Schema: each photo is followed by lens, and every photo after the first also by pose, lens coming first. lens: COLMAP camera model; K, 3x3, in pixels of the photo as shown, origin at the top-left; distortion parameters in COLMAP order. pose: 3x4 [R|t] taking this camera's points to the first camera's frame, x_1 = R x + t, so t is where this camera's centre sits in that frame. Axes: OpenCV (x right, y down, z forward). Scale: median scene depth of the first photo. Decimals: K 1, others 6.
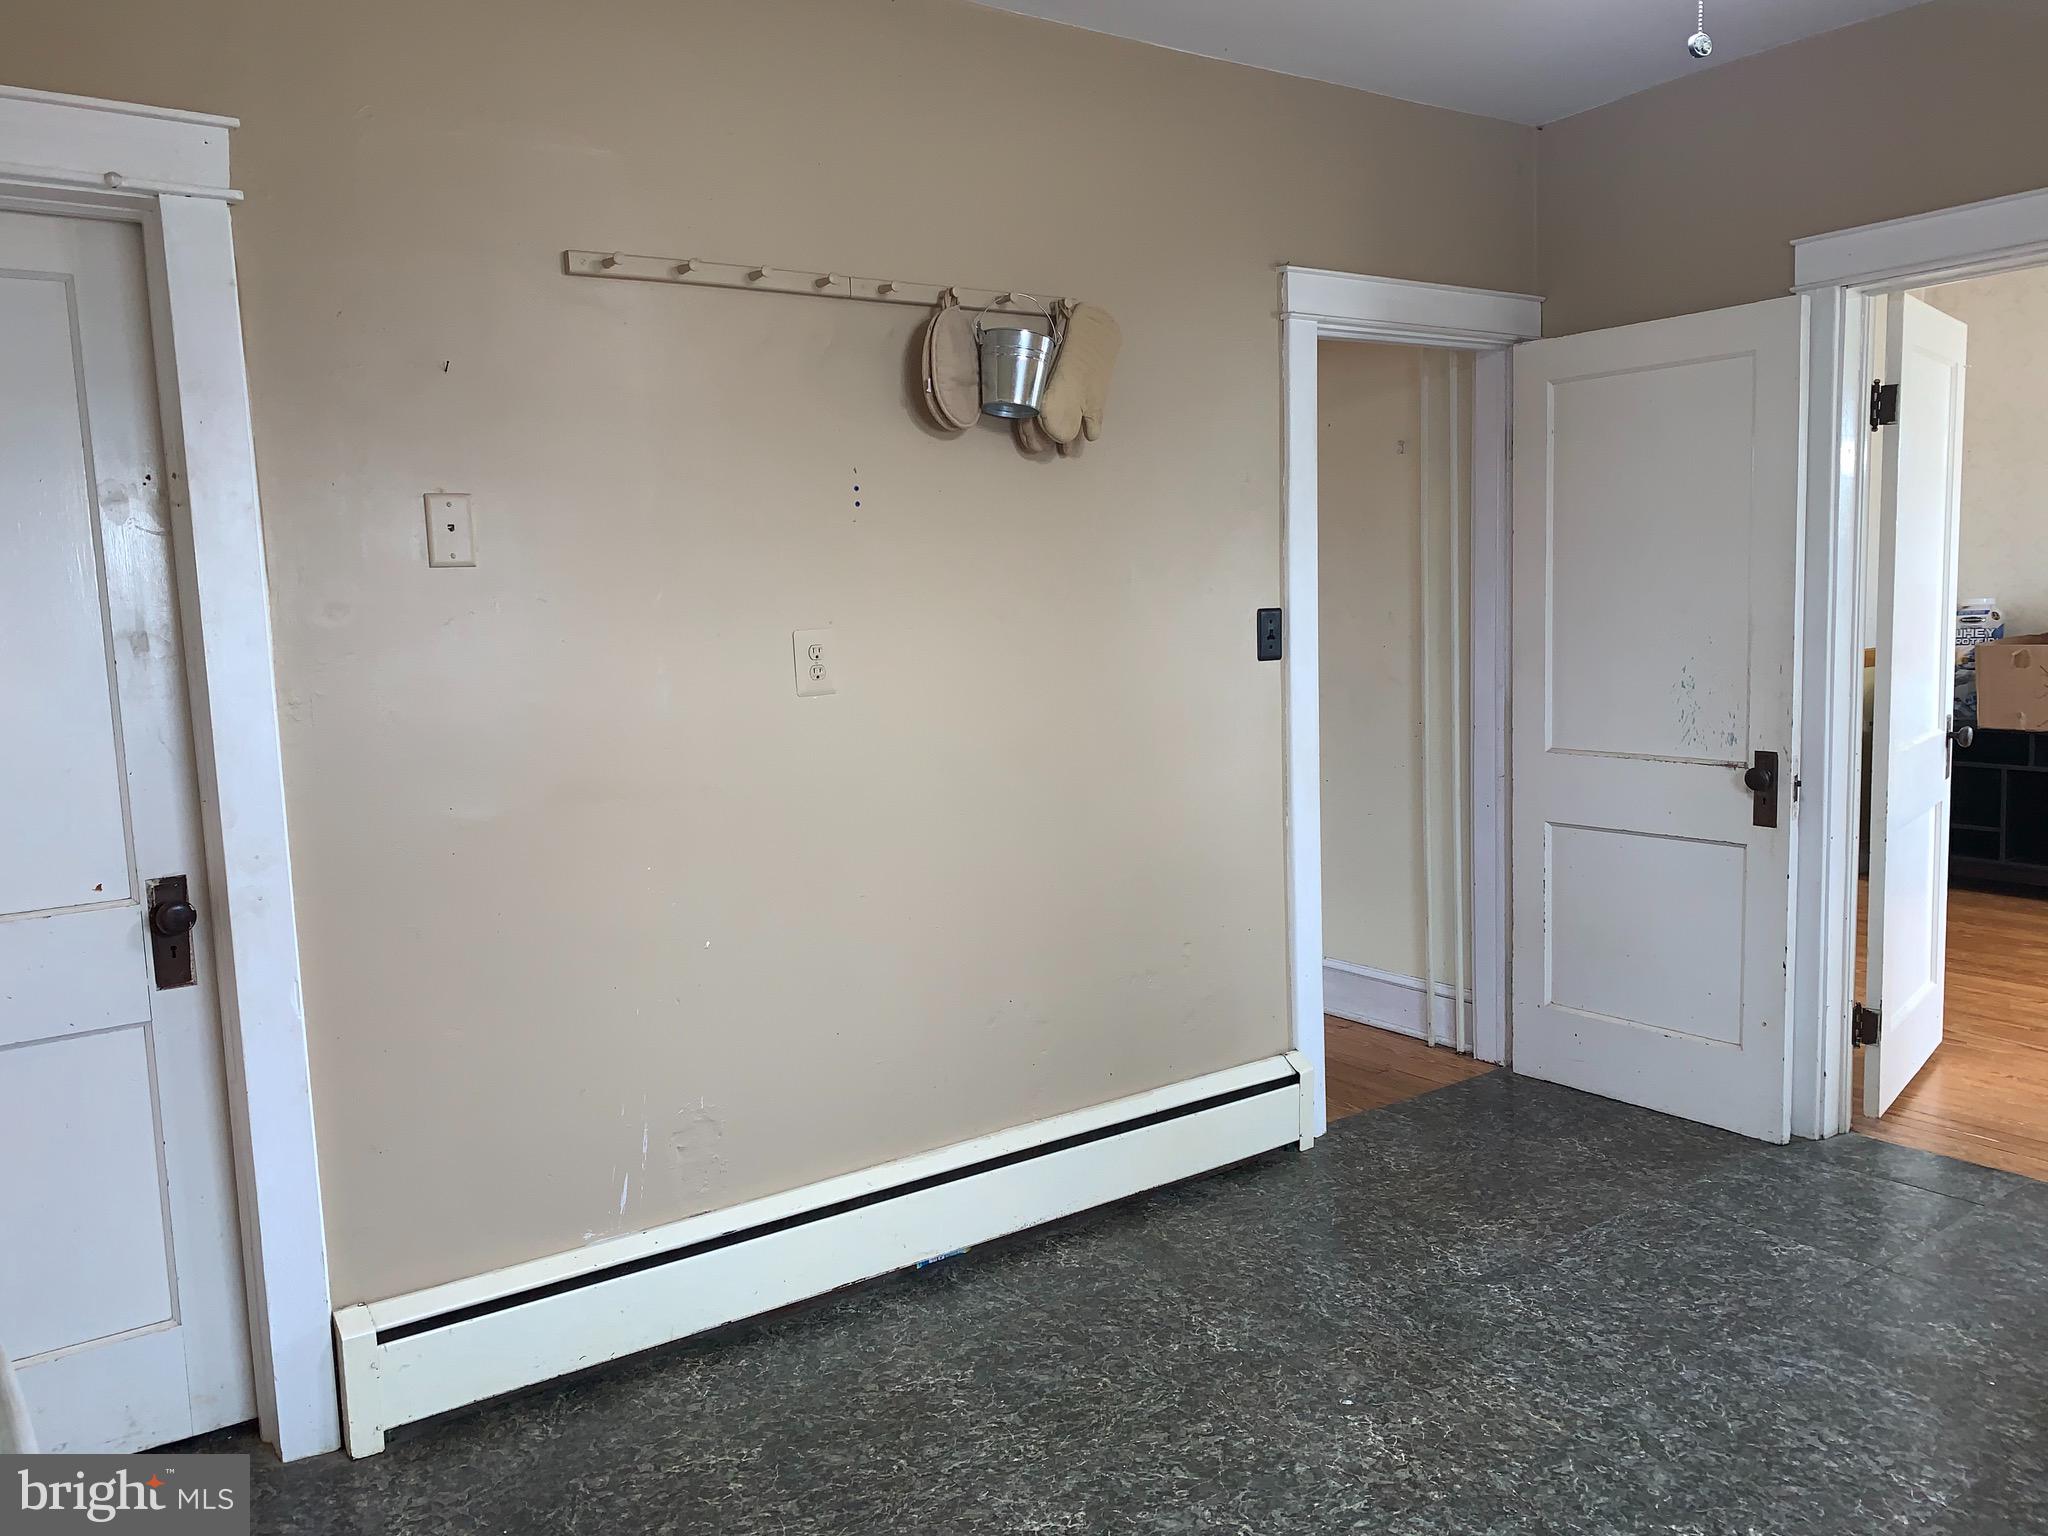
lens RADIAL K [[1559.5, 0, 991.8], [0, 1559.5, 768.1], [0, 0, 1]] dist [0.050379, -0.064928]
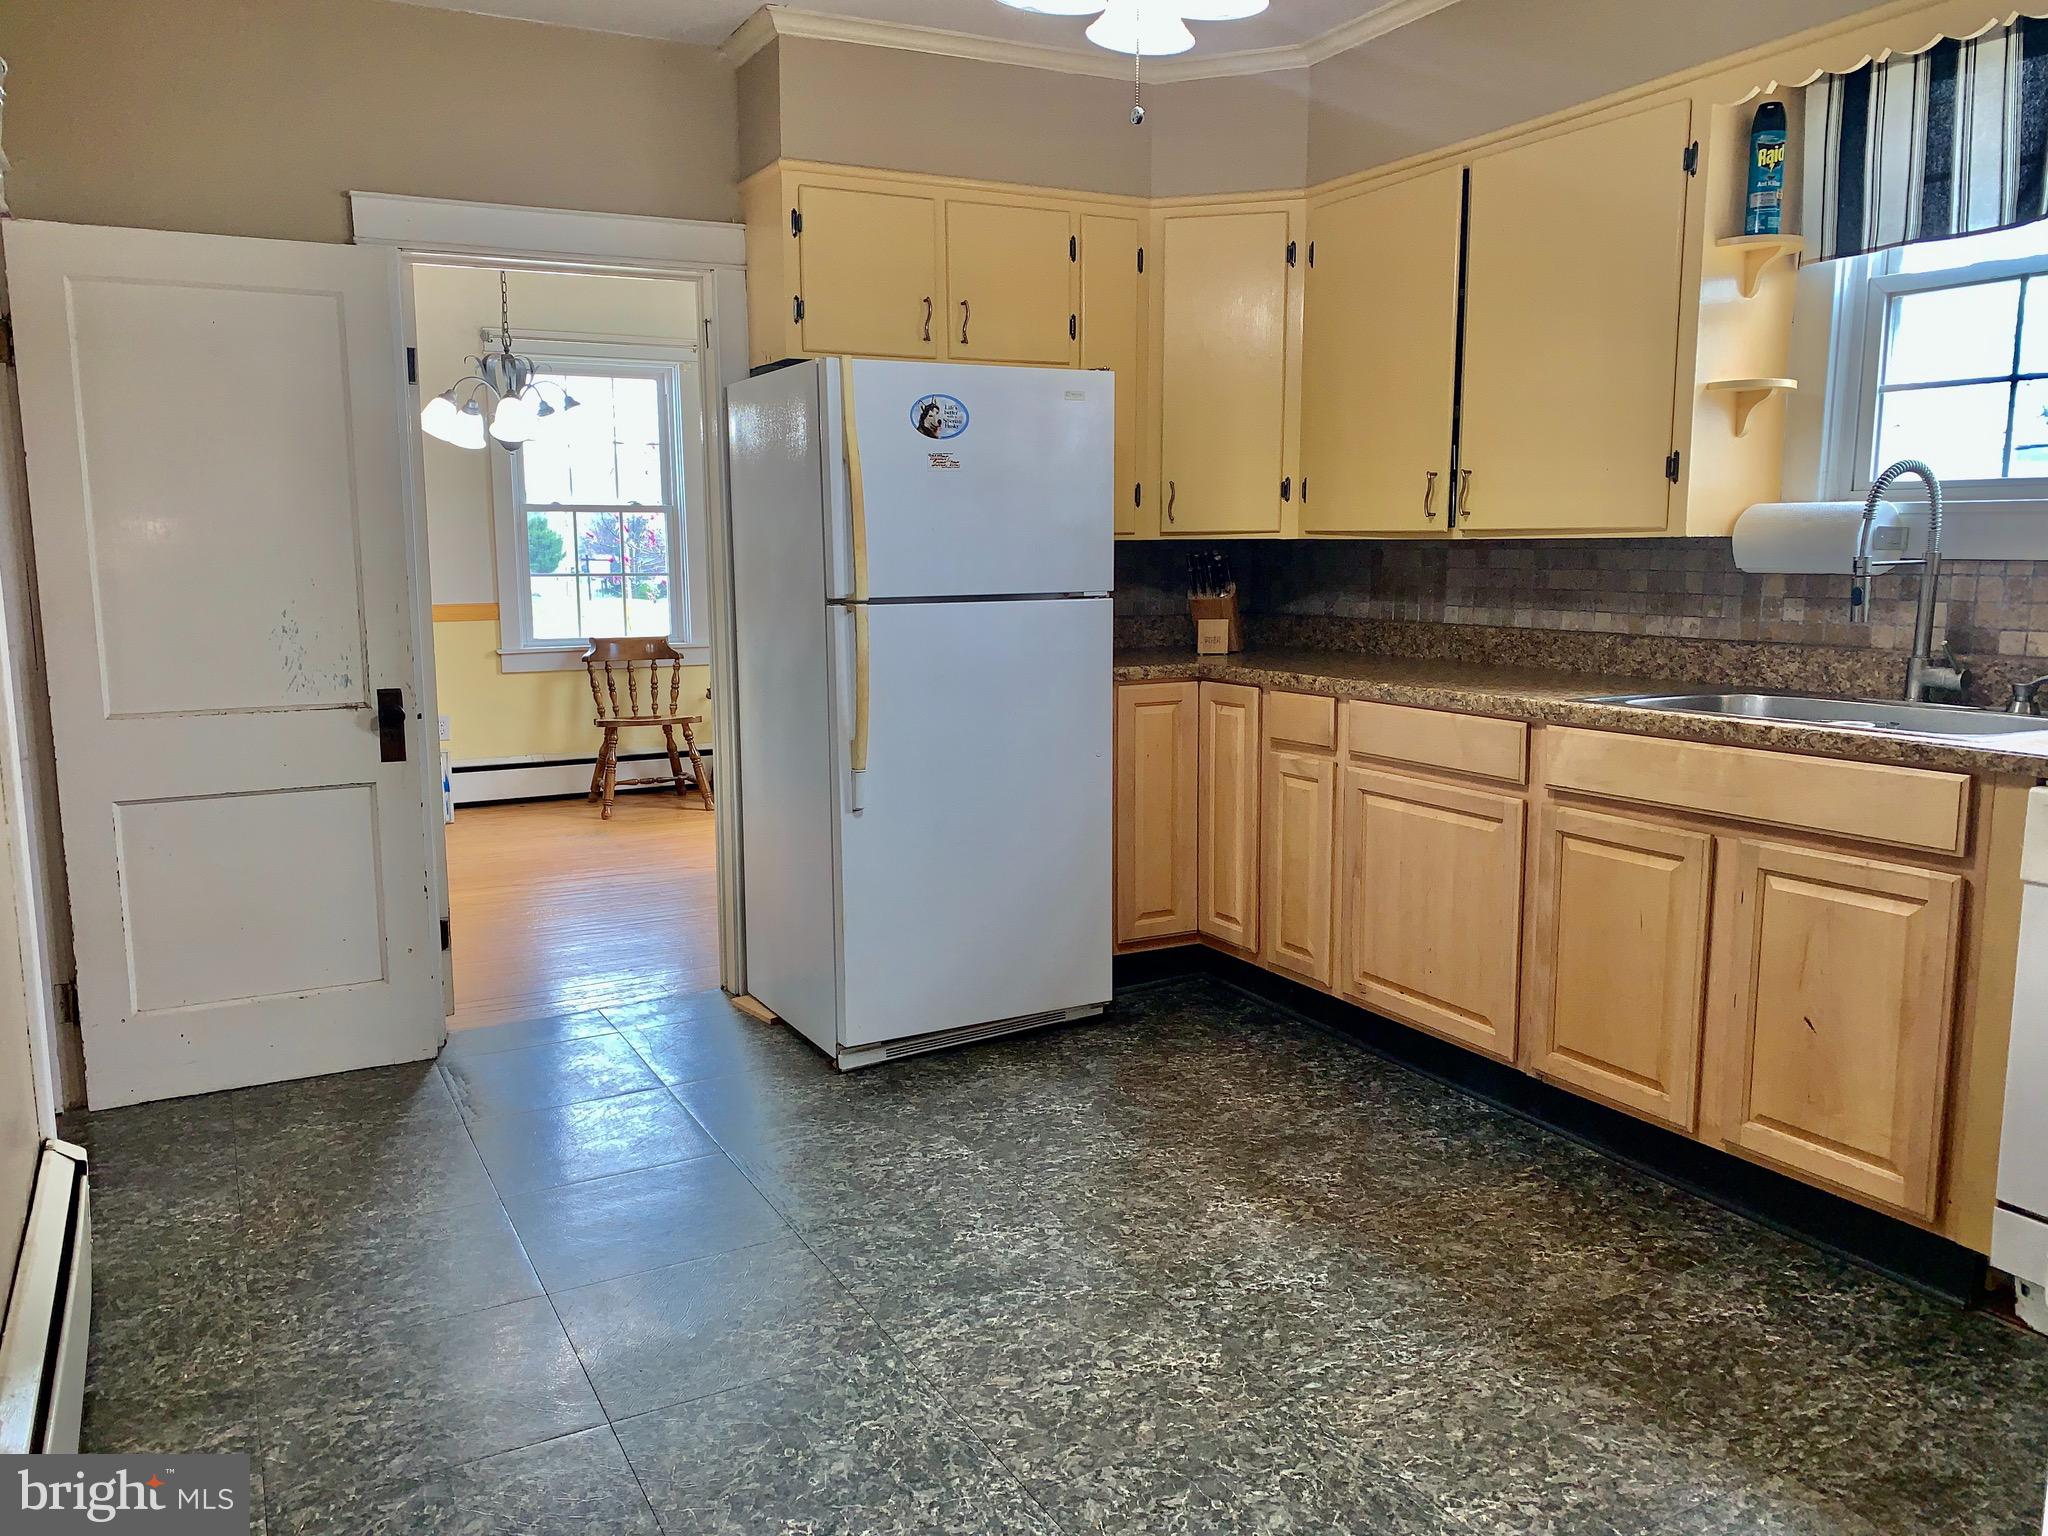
lens RADIAL K [[1559.5, 0, 1028.6], [0, 1559.5, 779.7], [0, 0, 1]] dist [0.050379, -0.064928]
pose [[0.111623, -0.115836, 0.986976, -0.499694], [0.115323, 0.987983, 0.102912, -0.009755], [-0.987036, 0.102334, 0.123640, 0.472322]]
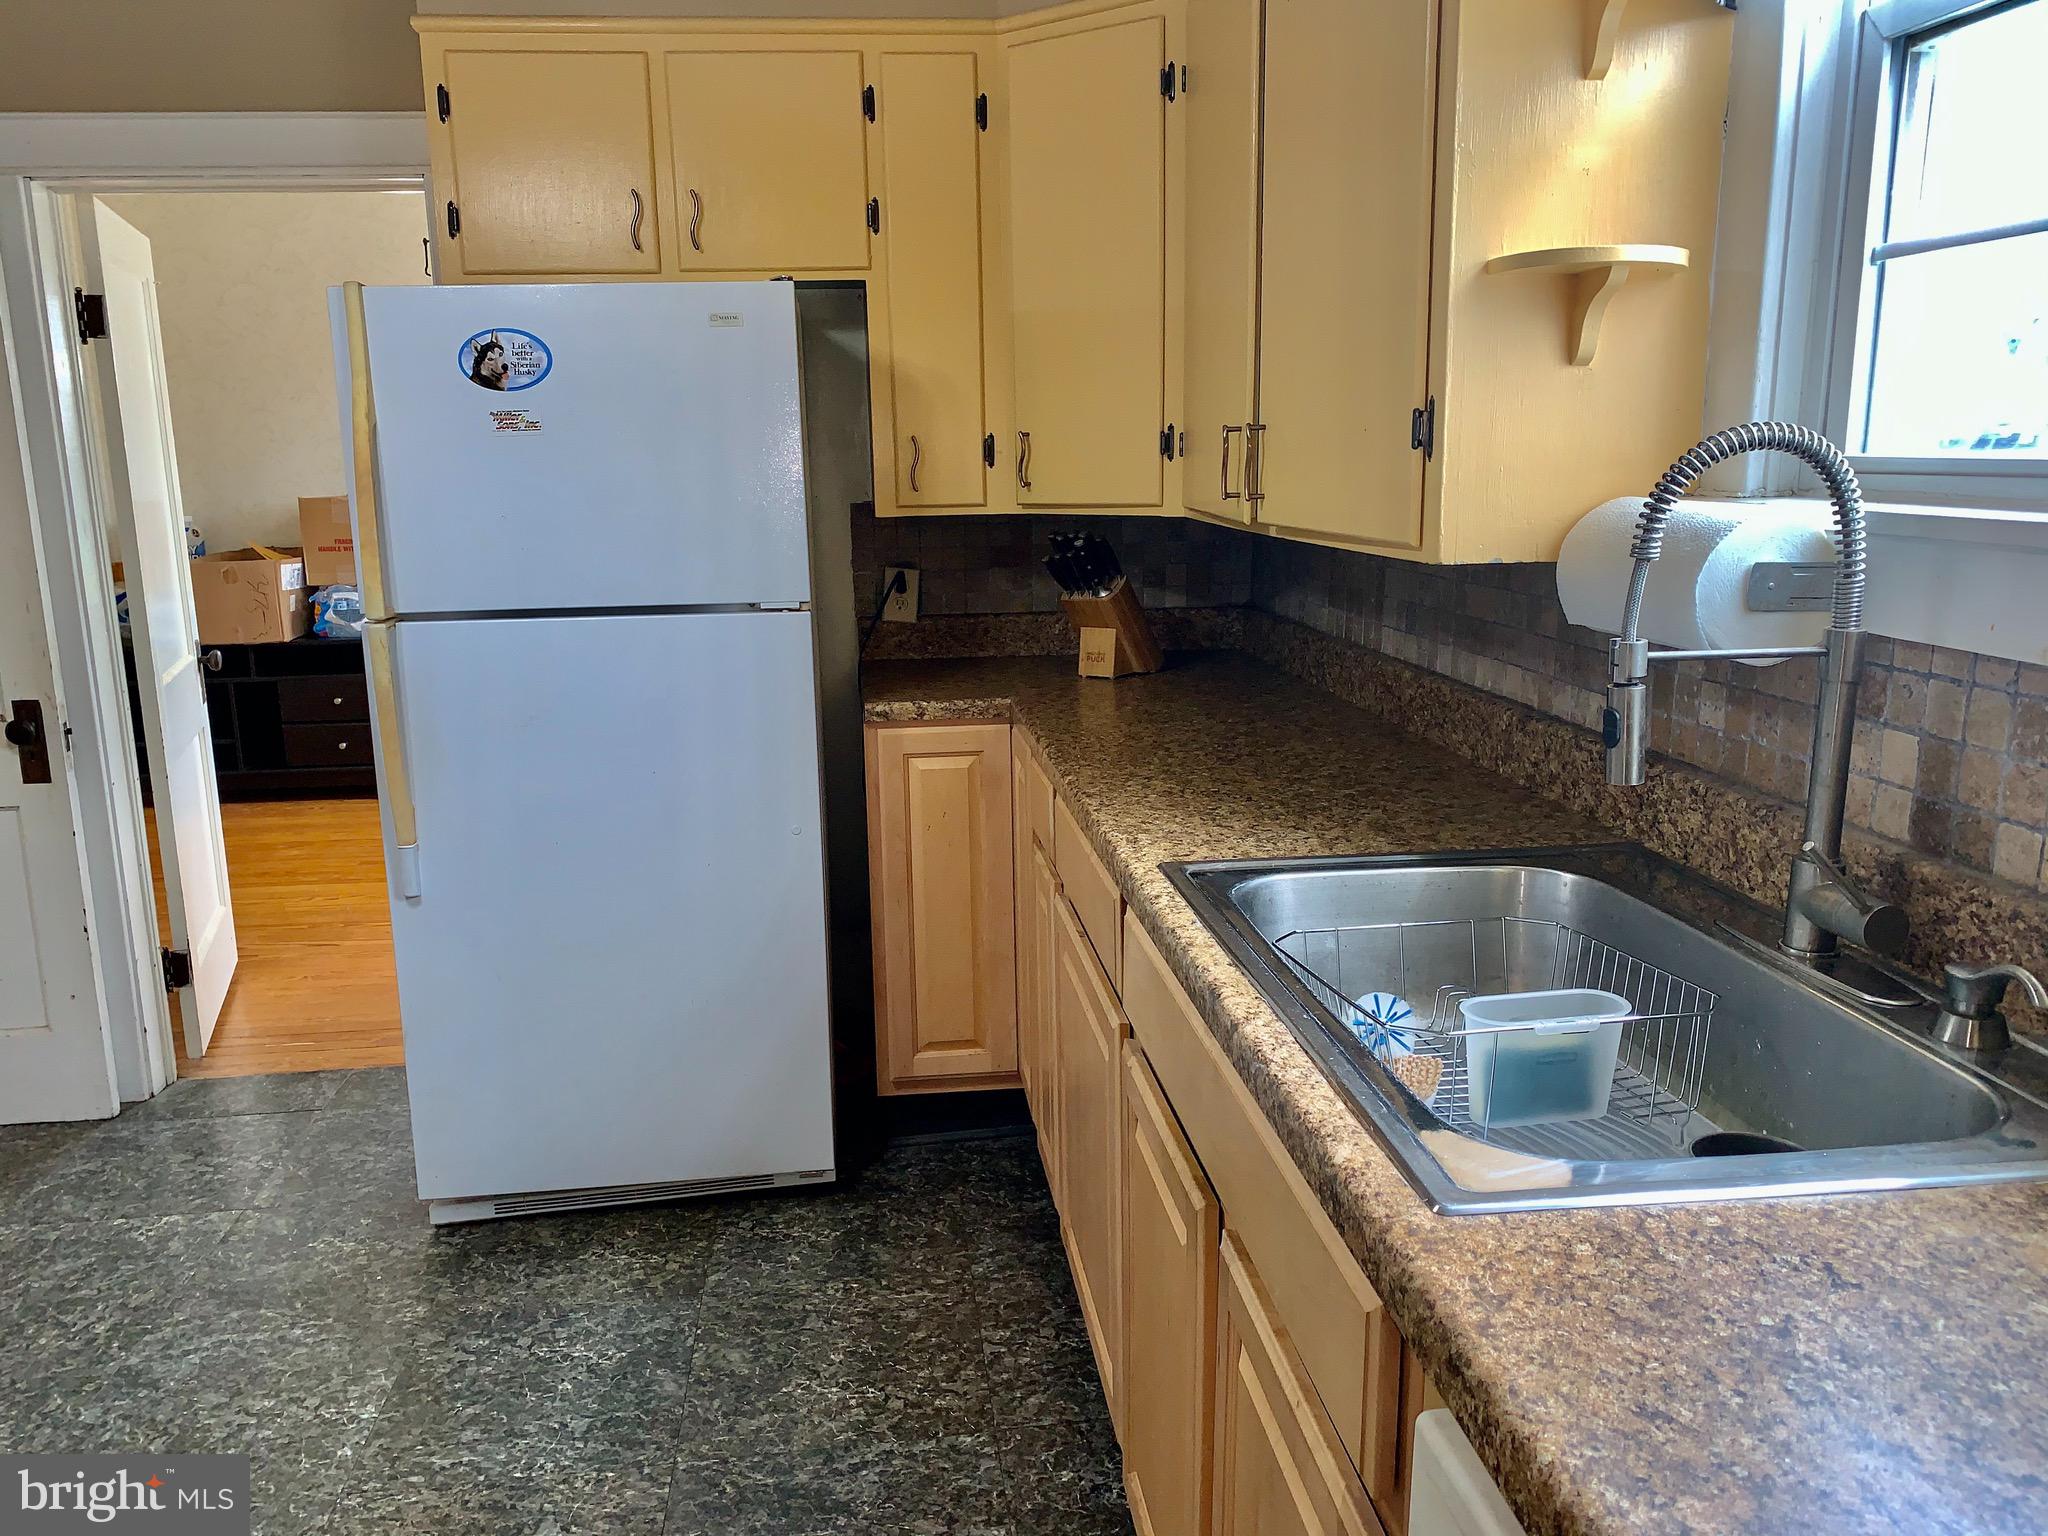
lens RADIAL K [[1559.5, 0, 1034.7], [0, 1559.5, 765.6], [0, 0, 1]] dist [0.050379, -0.064928]
pose [[0.478568, -0.147898, 0.865505, -0.011705], [0.100706, 0.988453, 0.113224, -0.017203], [-0.872256, 0.032976, 0.487937, 0.067434]]
